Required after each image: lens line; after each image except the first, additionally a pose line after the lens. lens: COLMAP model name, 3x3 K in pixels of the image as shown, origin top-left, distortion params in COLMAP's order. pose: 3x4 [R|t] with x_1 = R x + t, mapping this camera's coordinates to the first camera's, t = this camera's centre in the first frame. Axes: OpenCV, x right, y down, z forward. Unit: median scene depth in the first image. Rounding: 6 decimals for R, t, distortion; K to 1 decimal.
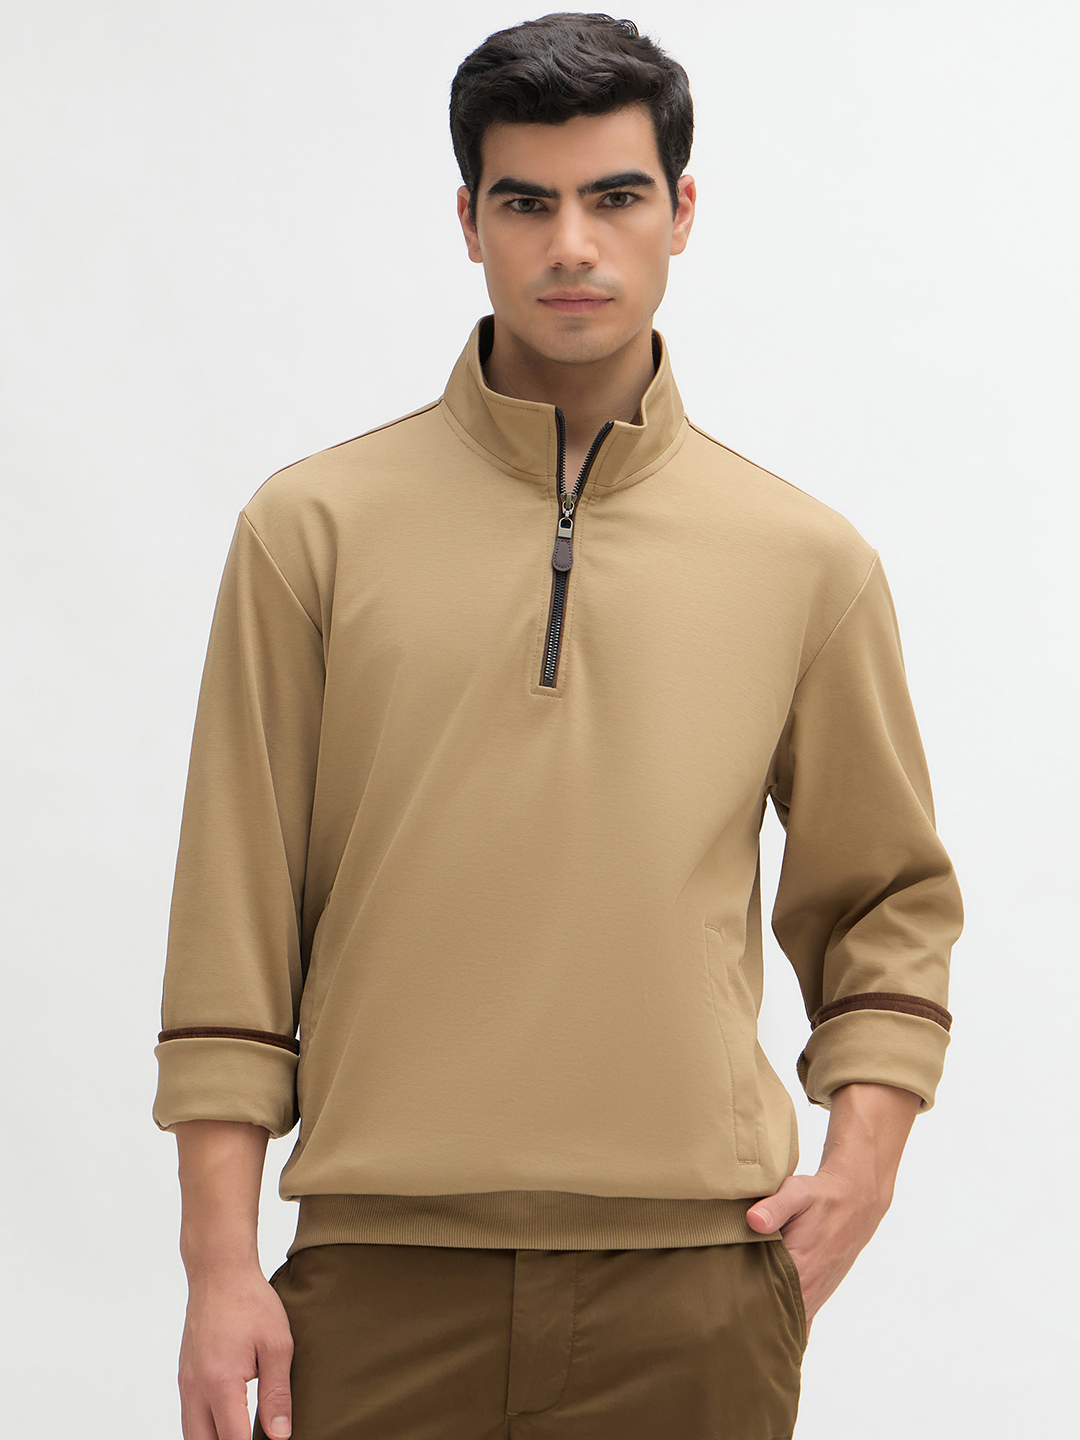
lens RADIAL K [[4259.7, 0, 540.0], [0, 4259.7, 720.0], [0, 0, 1]] dist [-0.225913, -0.960896]
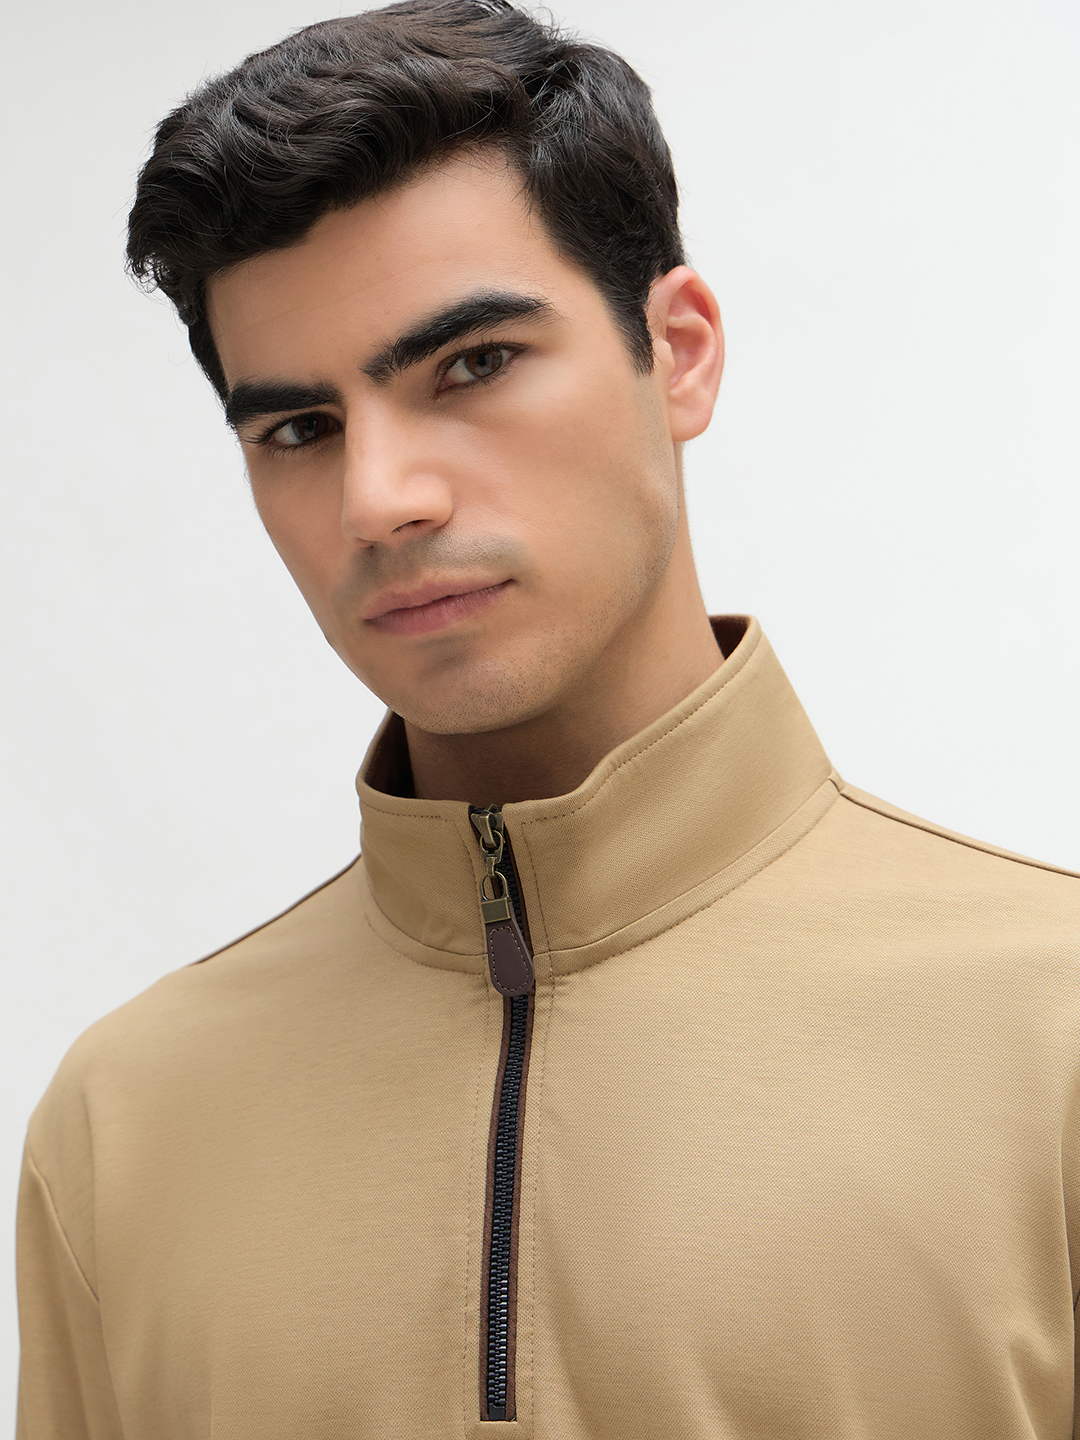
lens RADIAL K [[1992.7, 0, 540.0], [0, 1992.7, 720.0], [0, 0, 1]] dist [-0.149464, -0.023541]
pose [[0.857825, -0.184240, -0.479783, 0.119929], [0.200332, 0.979563, -0.017978, -0.080260], [0.473290, -0.080694, 0.877203, 0.815903]]
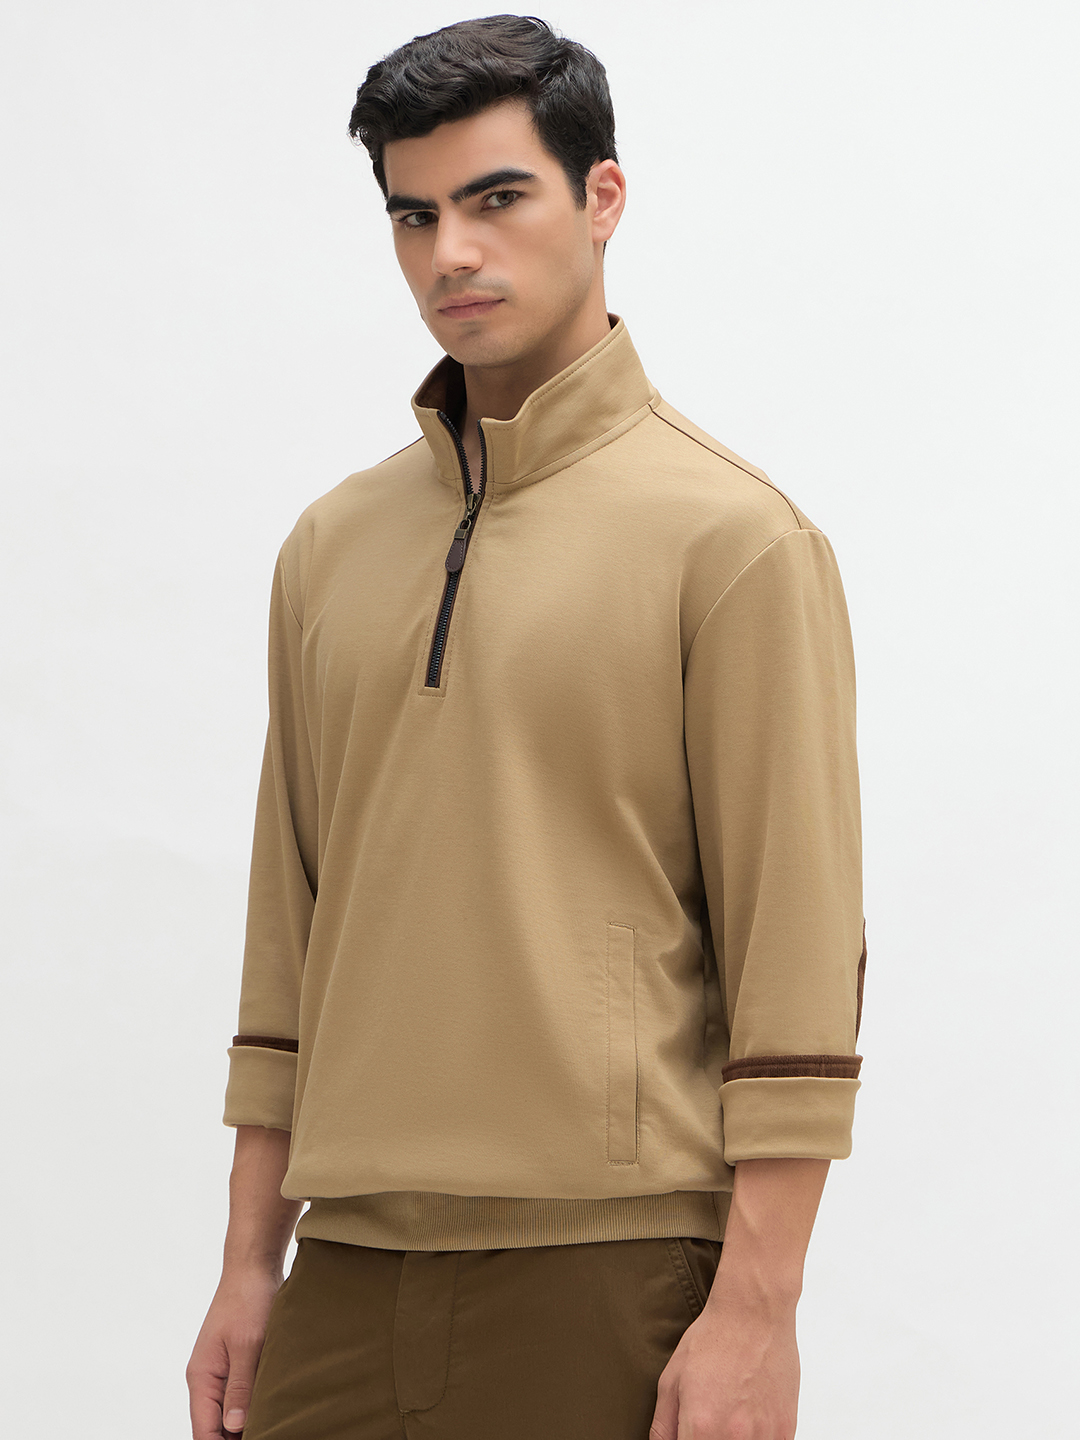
lens RADIAL K [[4259.7, 0, 540.0], [0, 4259.7, 720.0], [0, 0, 1]] dist [-0.225913, -0.960896]
pose [[0.813736, -0.068230, -0.577216, 0.595593], [0.077719, 0.996941, -0.008279, 0.008502], [0.576015, -0.038124, 0.816550, 0.186249]]
